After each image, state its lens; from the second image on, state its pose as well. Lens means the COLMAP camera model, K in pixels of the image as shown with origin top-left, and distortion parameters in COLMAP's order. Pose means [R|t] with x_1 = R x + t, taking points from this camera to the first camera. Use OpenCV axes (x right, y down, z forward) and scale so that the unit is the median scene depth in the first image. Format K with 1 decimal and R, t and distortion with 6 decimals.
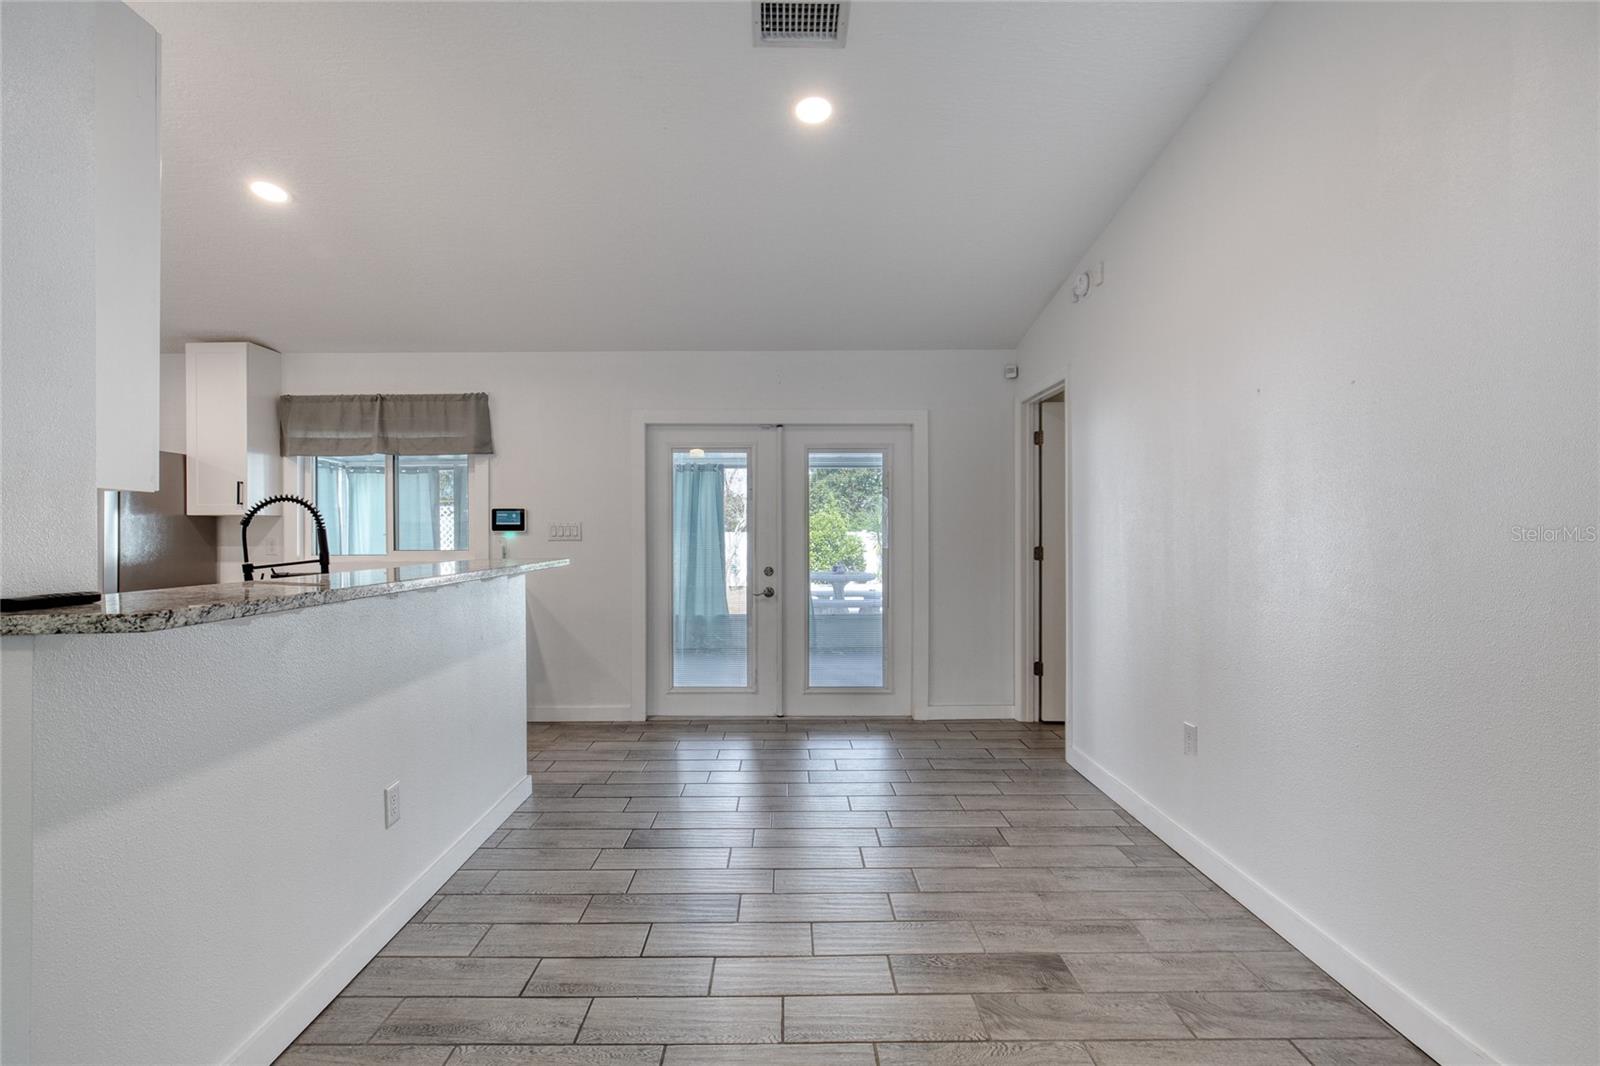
lens RADIAL K [[729.4, 0, 791.6], [0, 729.4, 539.2], [0, 0, 1]] dist [-0.019761, 0.007338]
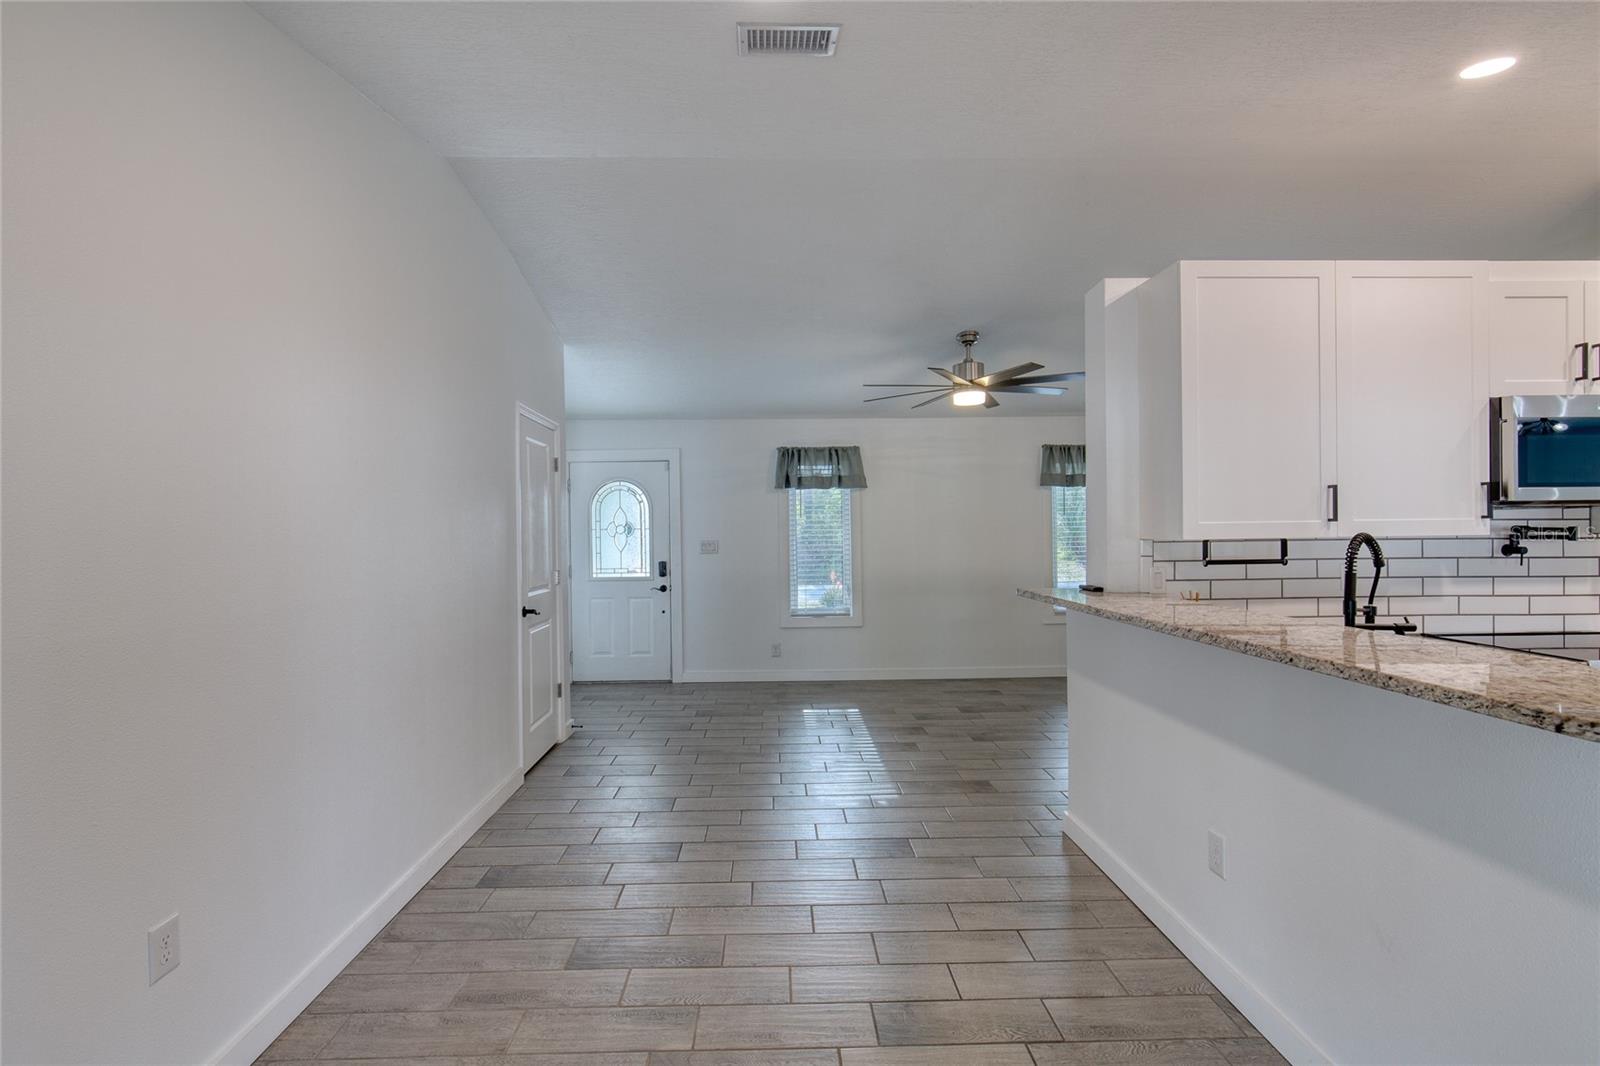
lens RADIAL K [[729.4, 0, 786.3], [0, 729.4, 536.7], [0, 0, 1]] dist [-0.019761, 0.007338]
pose [[-0.999900, 0.012927, -0.005684, 0.014763], [0.012822, 0.999754, 0.018082, -0.043016], [0.005917, 0.018008, -0.999820, 0.945432]]
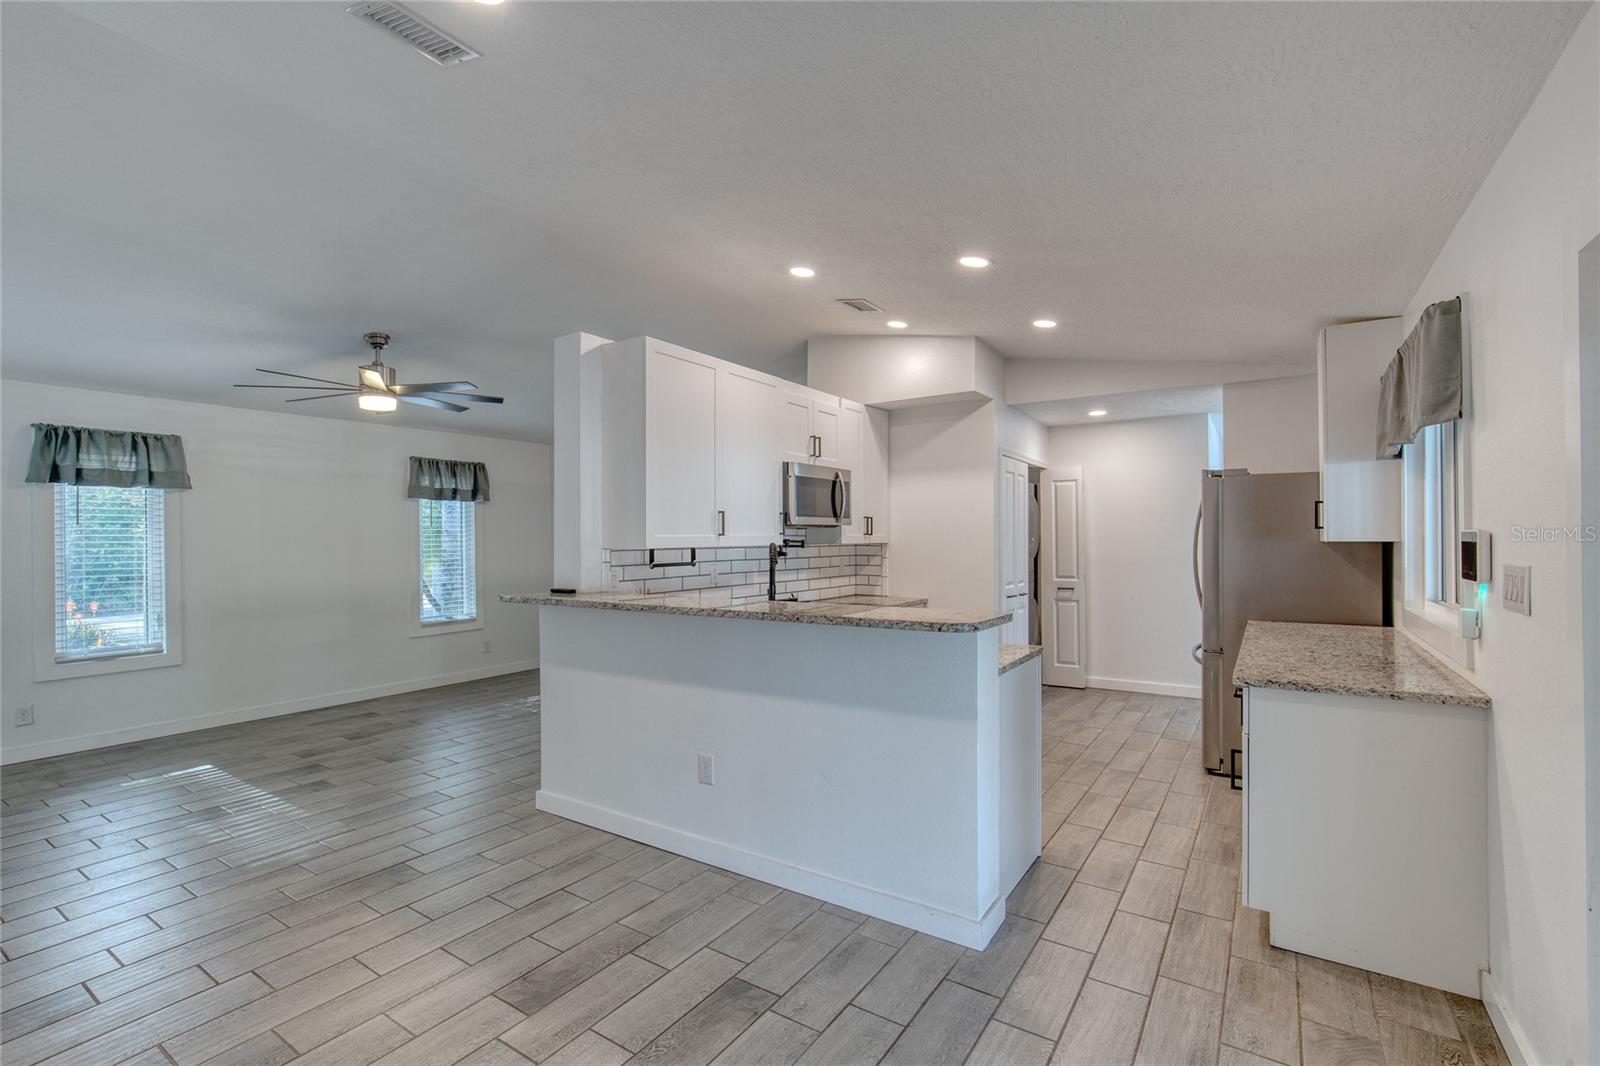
lens RADIAL K [[729.4, 0, 785.4], [0, 729.4, 535.3], [0, 0, 1]] dist [-0.019761, 0.007338]
pose [[-0.570781, 0.003408, -0.821096, 0.242024], [0.000293, 0.999992, 0.003947, -0.042838], [0.821103, 0.002012, -0.570777, 0.922264]]
